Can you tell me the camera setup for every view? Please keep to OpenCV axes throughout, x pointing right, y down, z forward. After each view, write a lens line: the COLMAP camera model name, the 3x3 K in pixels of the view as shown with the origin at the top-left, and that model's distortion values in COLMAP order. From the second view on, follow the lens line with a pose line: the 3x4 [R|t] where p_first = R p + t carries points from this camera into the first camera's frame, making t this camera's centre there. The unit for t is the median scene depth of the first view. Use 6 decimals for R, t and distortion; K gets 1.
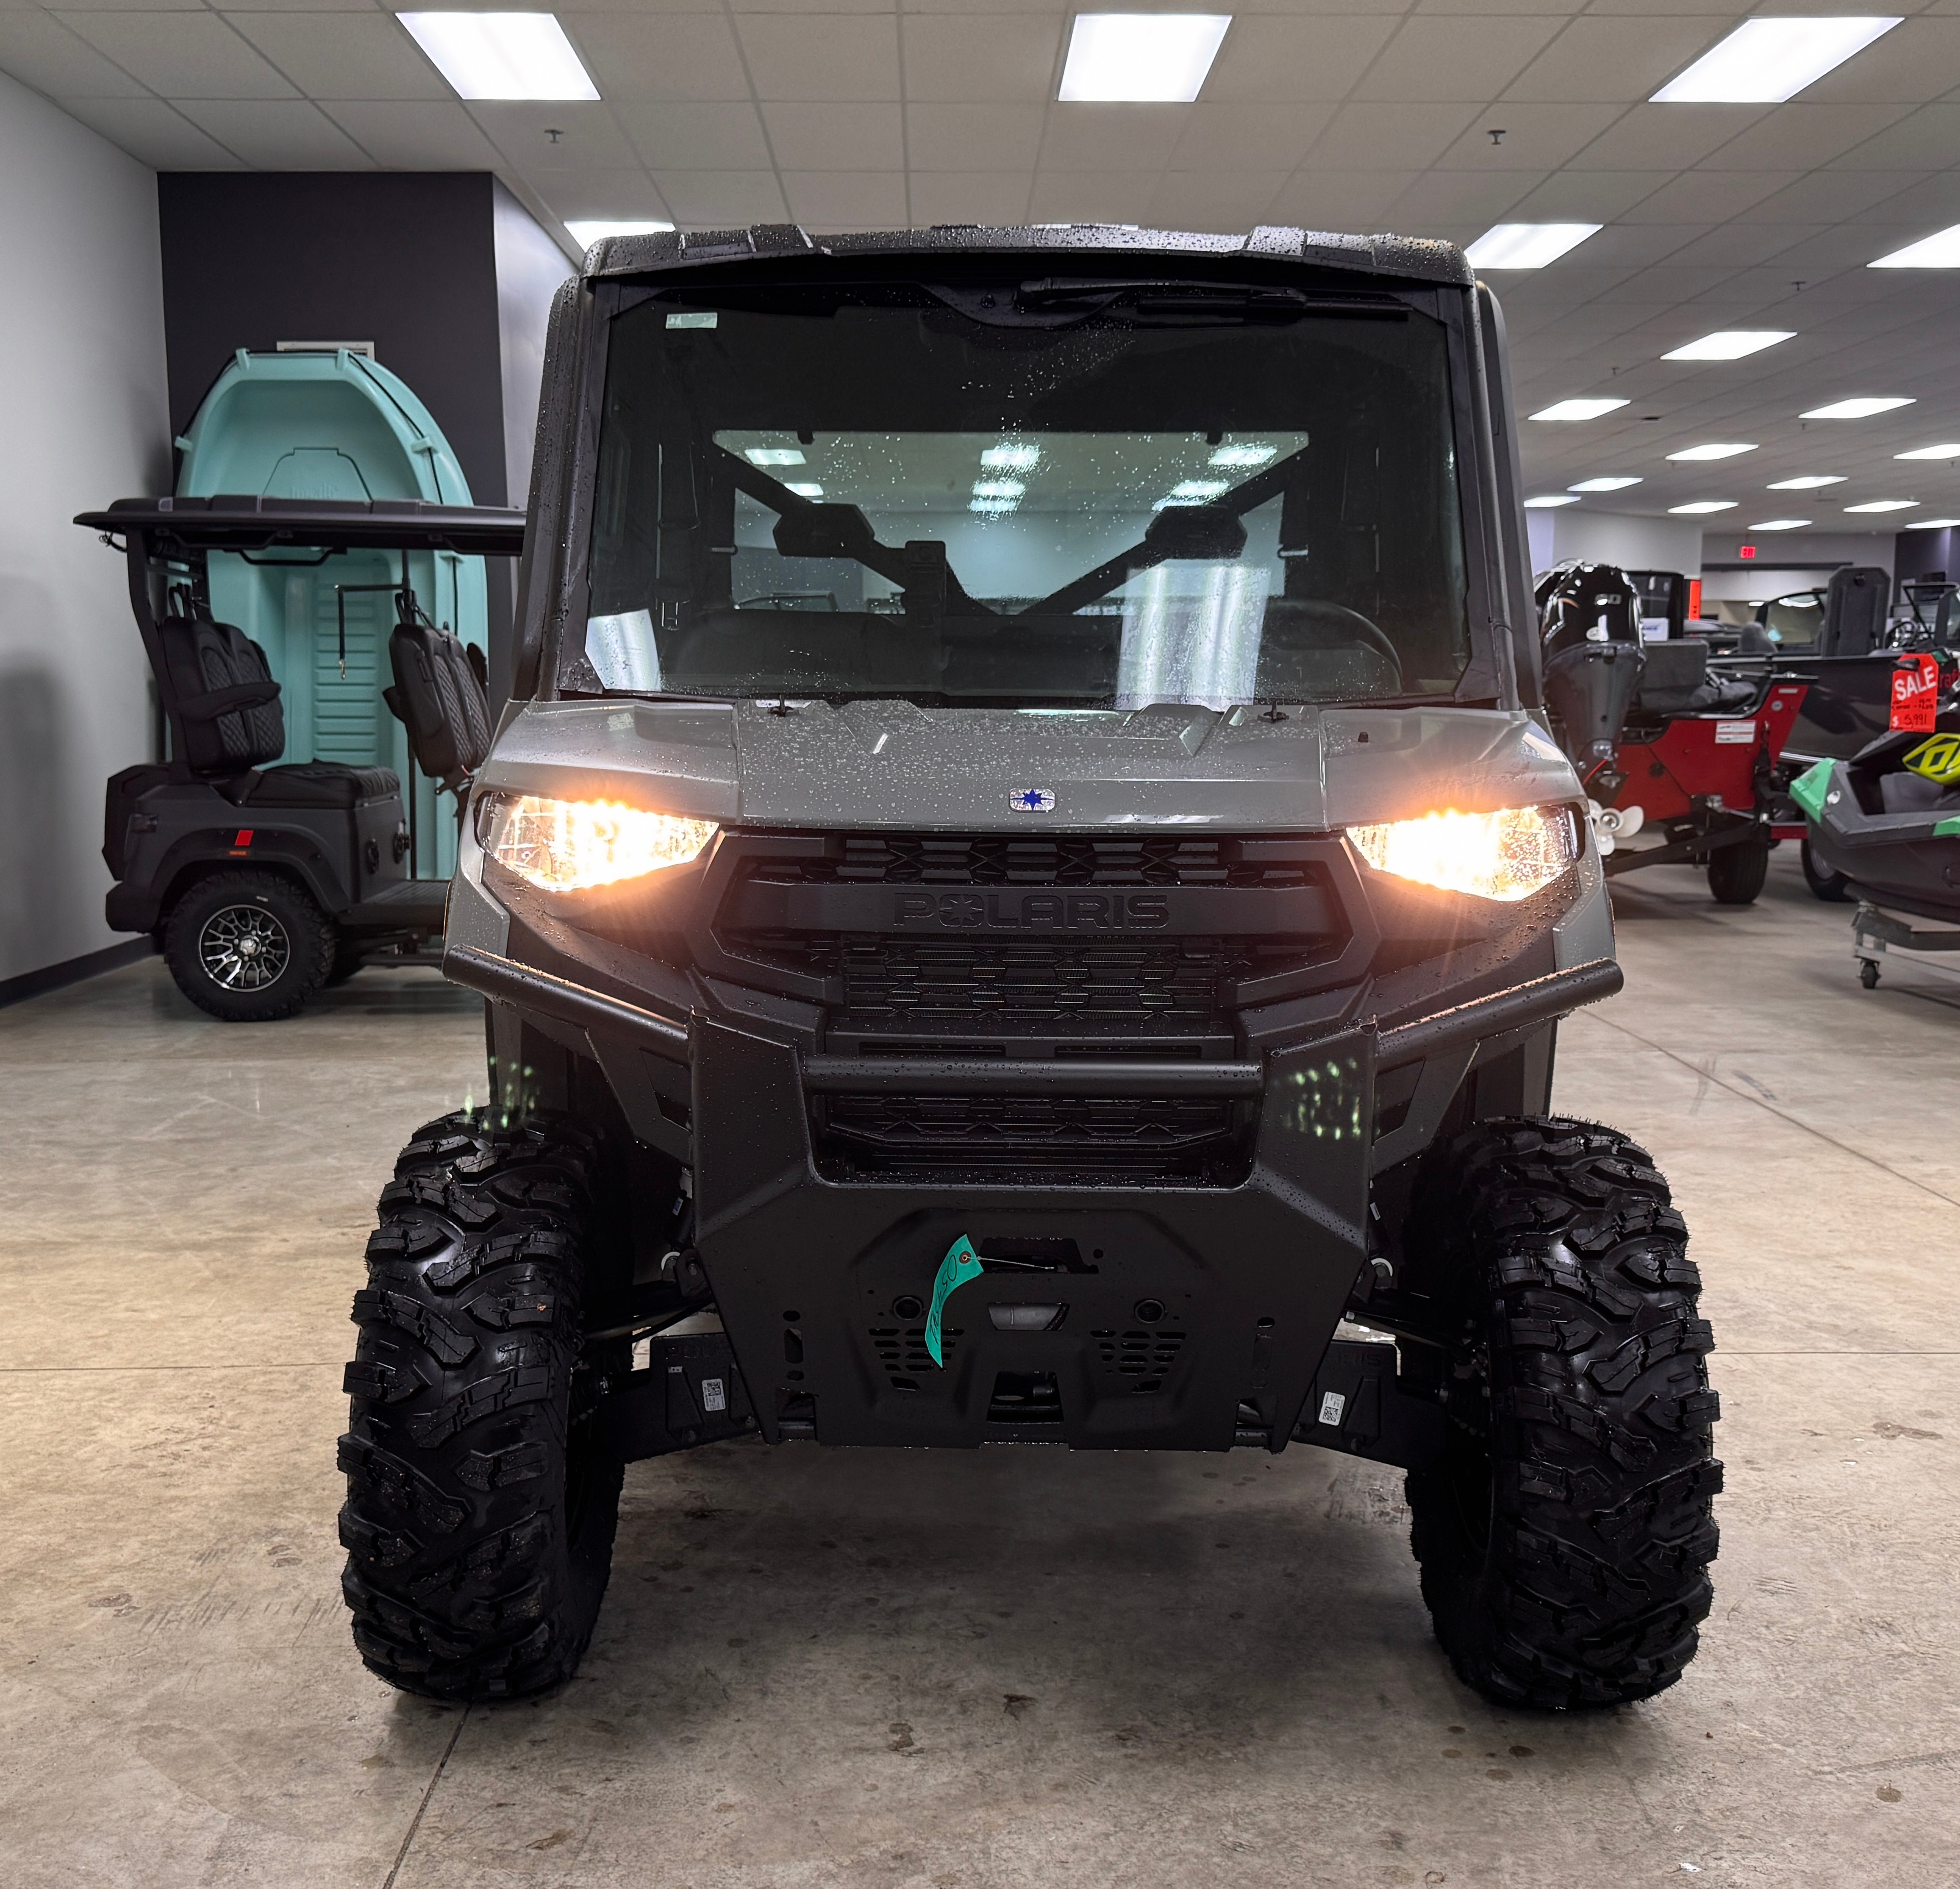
lens RADIAL K [[2236.5, 0, 970.9], [0, 2236.5, 952.2], [0, 0, 1]] dist [0.055487, 0.000000]
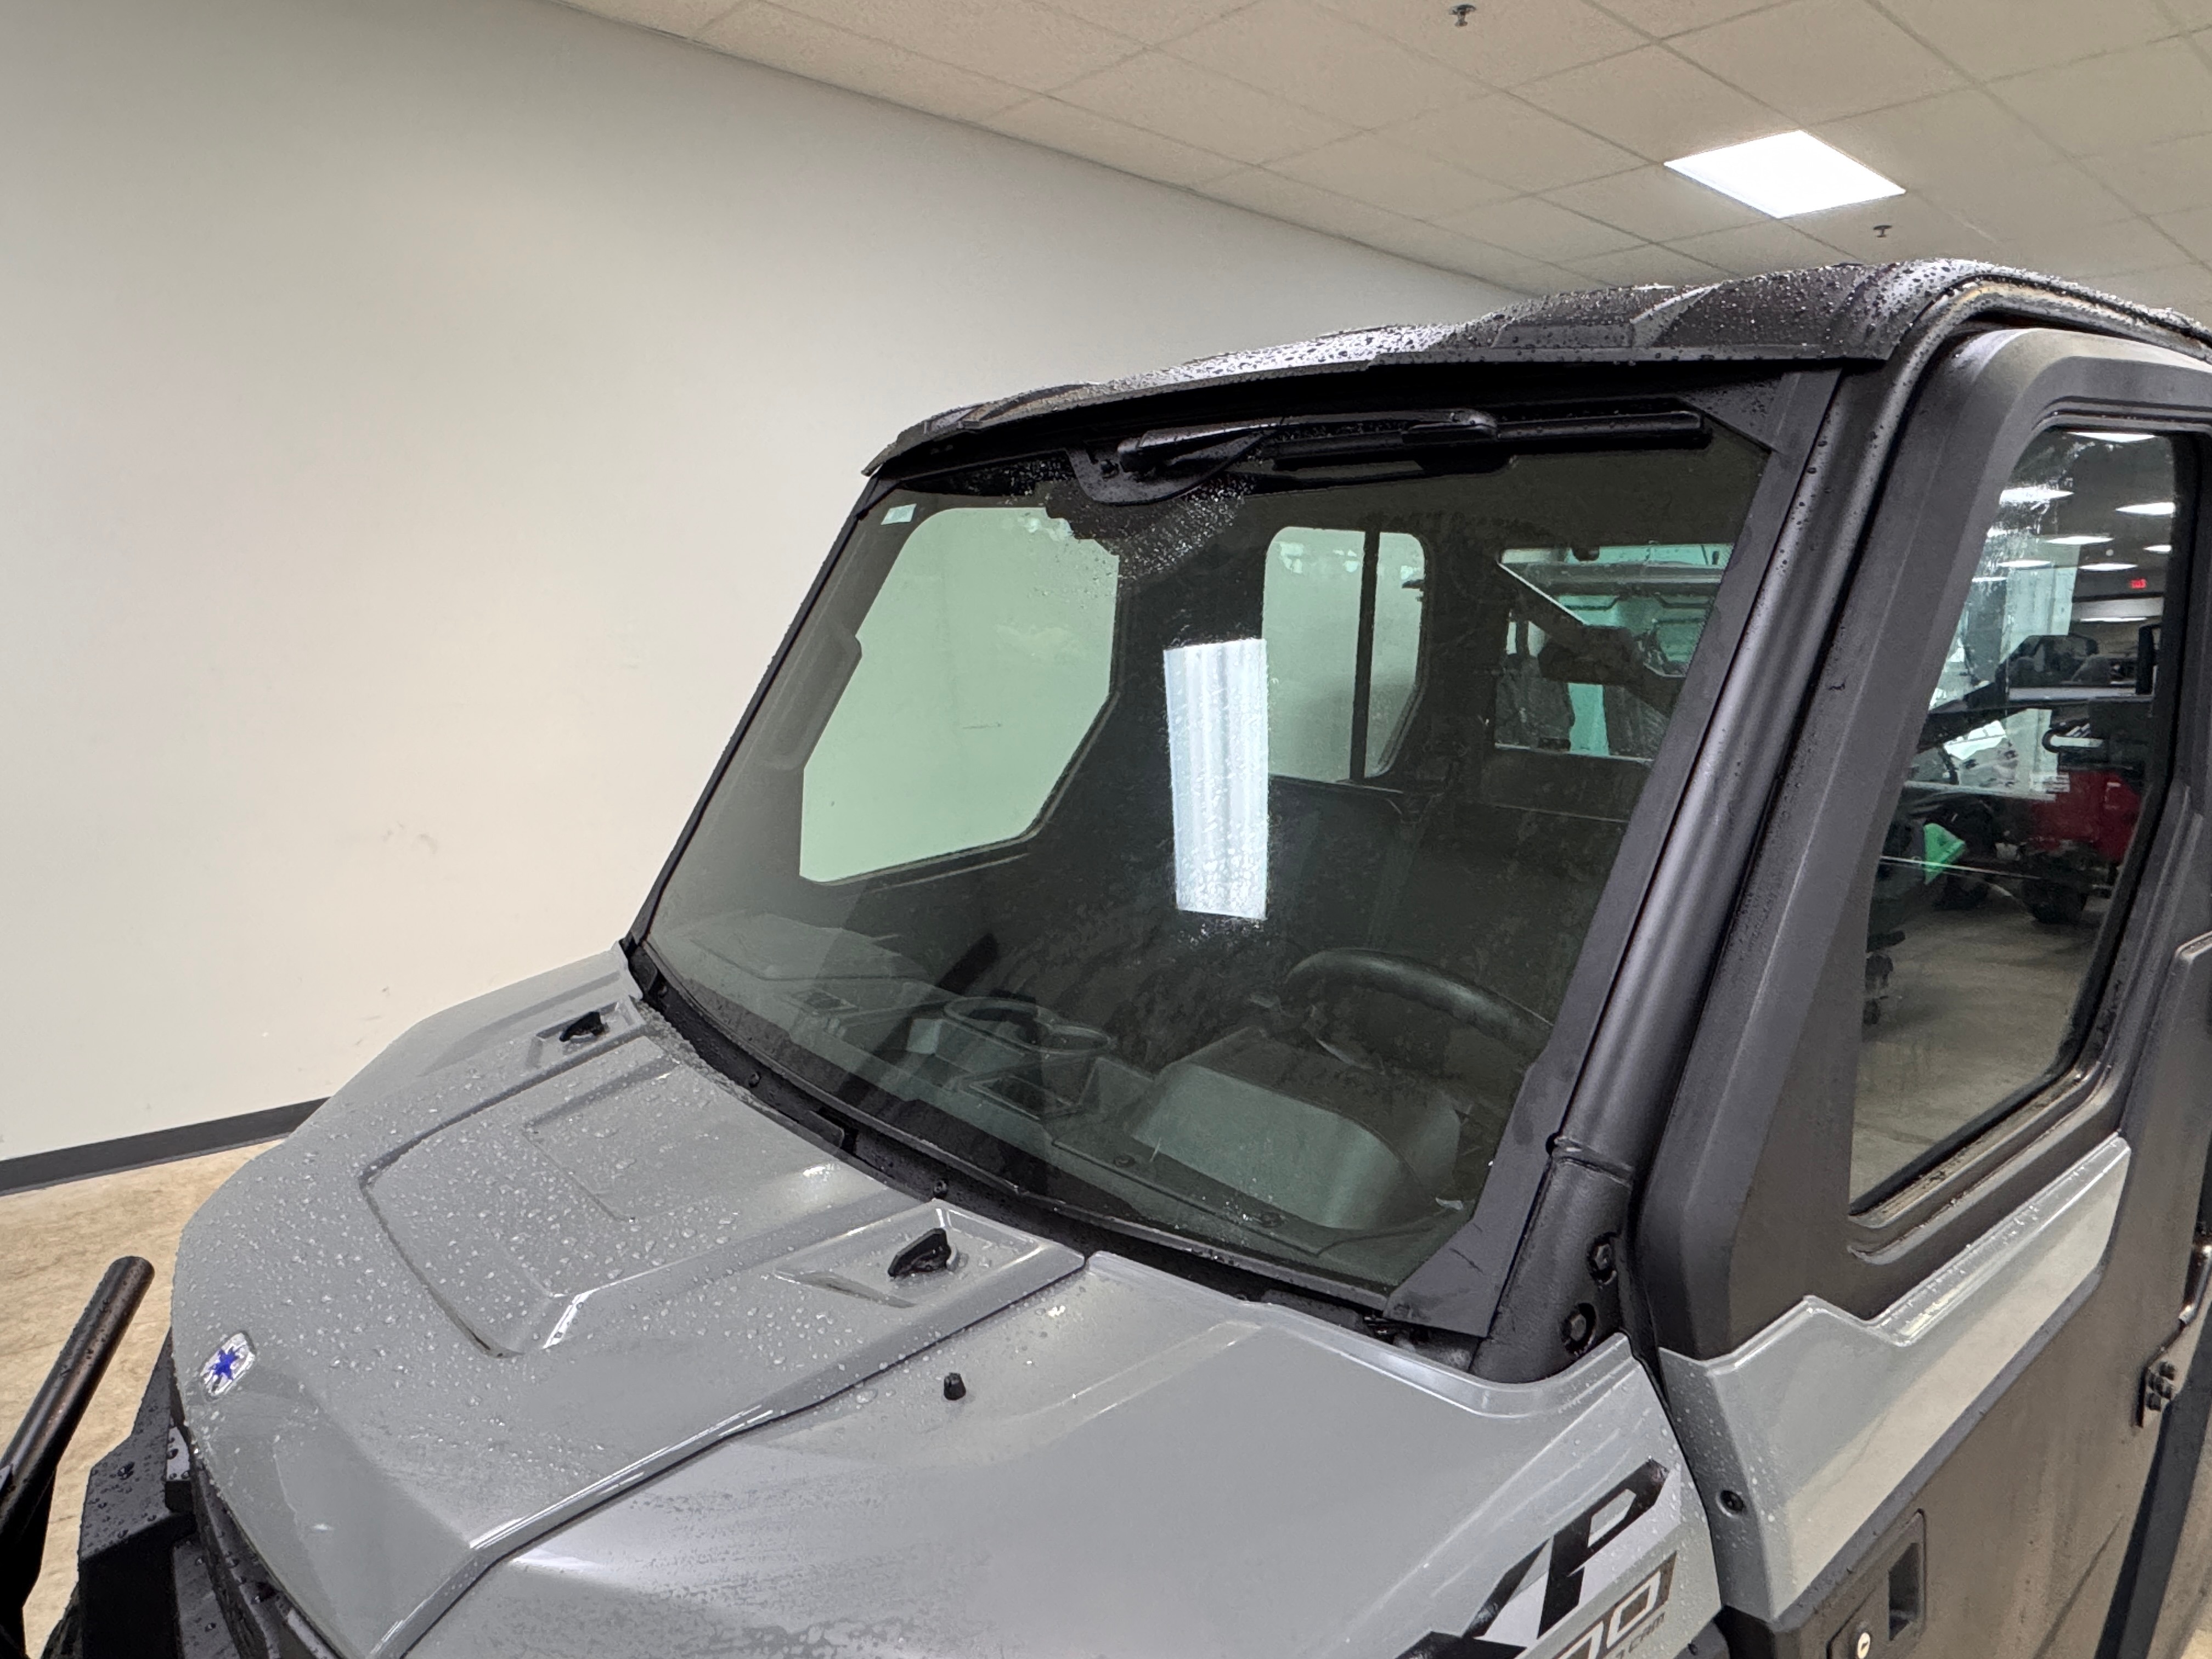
lens RADIAL K [[1384.4, 0, 1086.1], [0, 1384.4, 801.0], [0, 0, 1]] dist [0.006964, 0.001517]
pose [[0.646668, 0.115067, -0.754043, 0.352224], [-0.107490, 0.992438, 0.059263, -0.208849], [0.755160, 0.042728, 0.654147, 0.708384]]
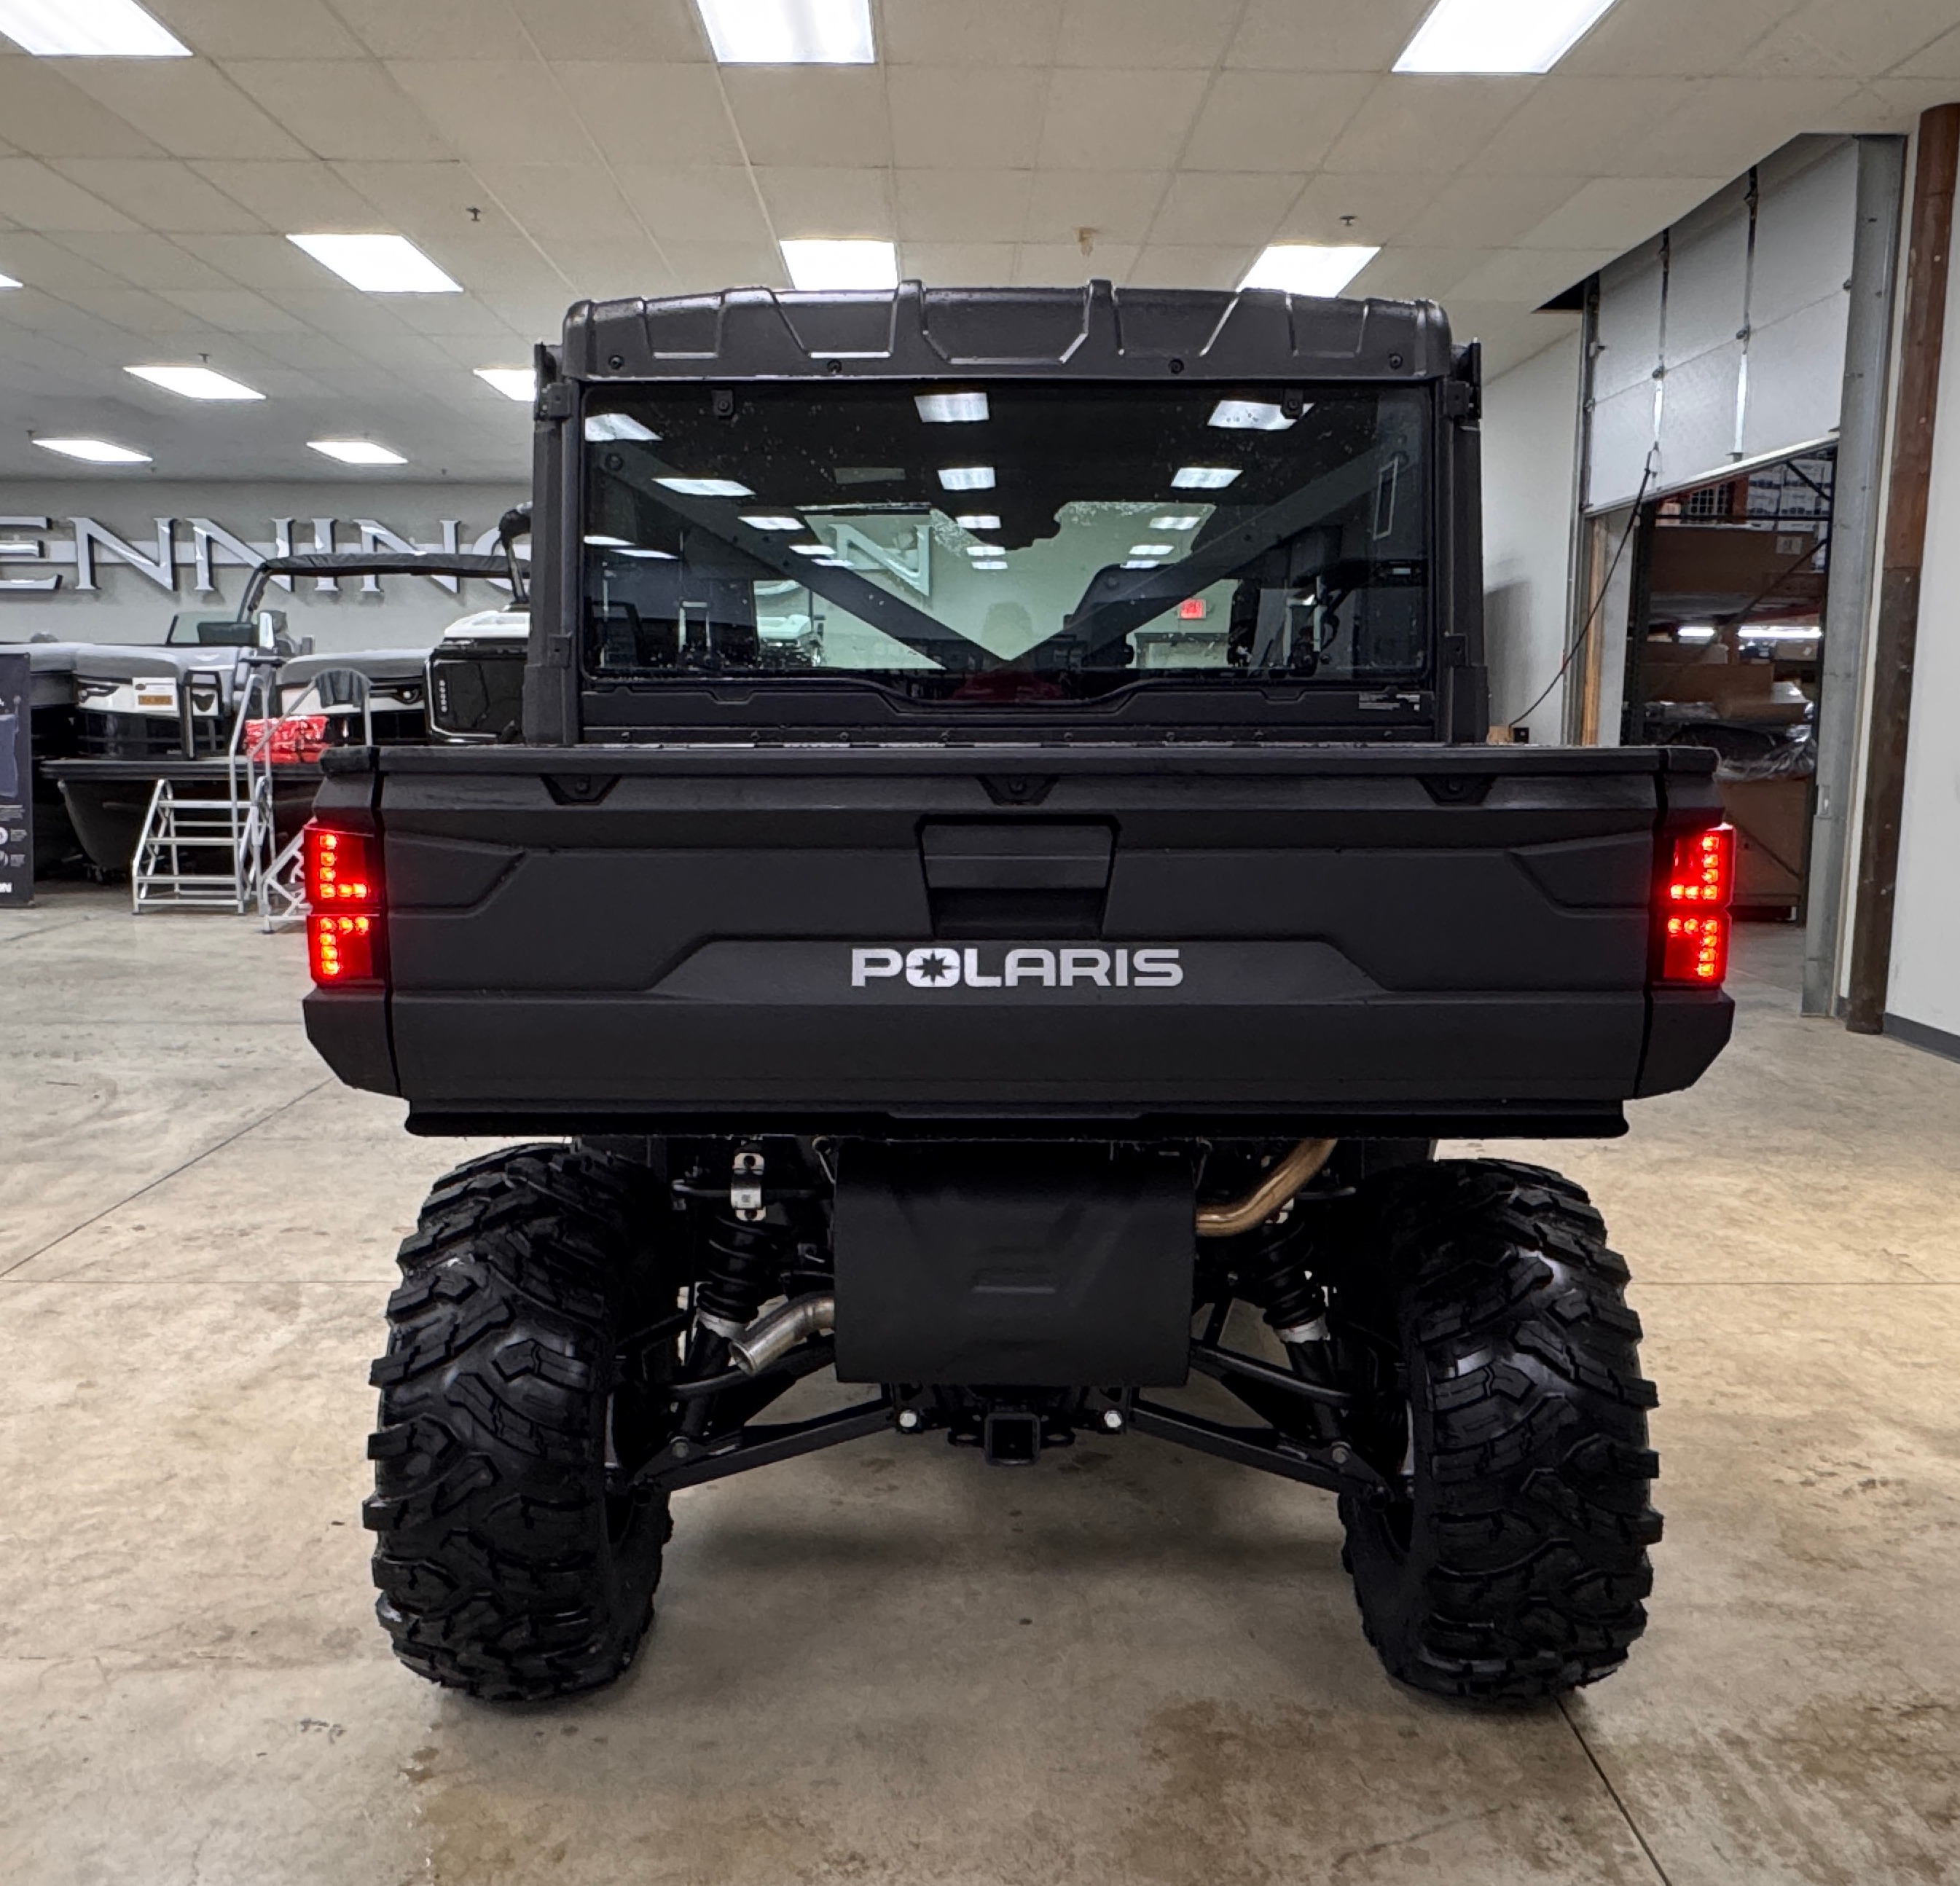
lens RADIAL K [[1774.6, 0, 964.4], [0, 1774.6, 935.5], [0, 0, 1]] dist [-0.005576, 0.000000]
pose [[-0.999968, -0.002056, 0.007787, 0.039042], [-0.000106, 0.970167, 0.242438, -0.310483], [-0.008053, 0.242429, -0.970136, 2.396791]]
